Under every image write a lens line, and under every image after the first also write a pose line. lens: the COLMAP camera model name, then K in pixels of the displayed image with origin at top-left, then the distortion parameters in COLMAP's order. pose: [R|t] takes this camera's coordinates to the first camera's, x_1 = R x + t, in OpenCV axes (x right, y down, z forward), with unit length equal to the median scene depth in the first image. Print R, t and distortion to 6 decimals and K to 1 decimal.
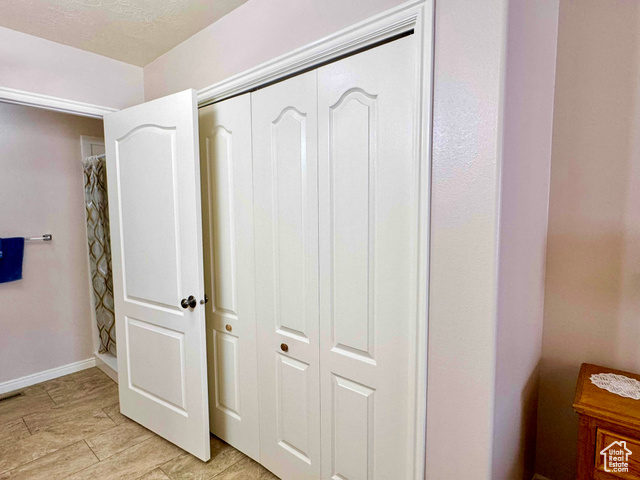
lens RADIAL K [[347.5, 0, 319.0], [0, 347.5, 241.6], [0, 0, 1]] dist [-0.004370, -0.000811]
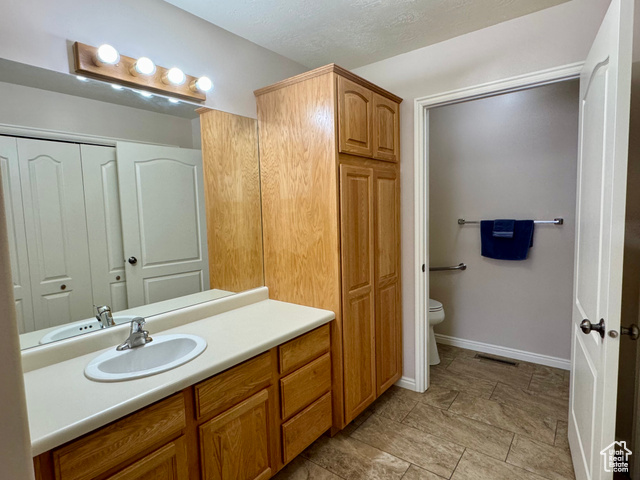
lens RADIAL K [[354.8, 0, 319.2], [0, 354.8, 238.5], [0, 0, 1]] dist [0.000825, 0.001975]
pose [[0.058120, 0.092821, -0.993985, 0.196212], [-0.057921, 0.994304, 0.089464, -0.016859], [0.996628, 0.052373, 0.063165, 0.343608]]
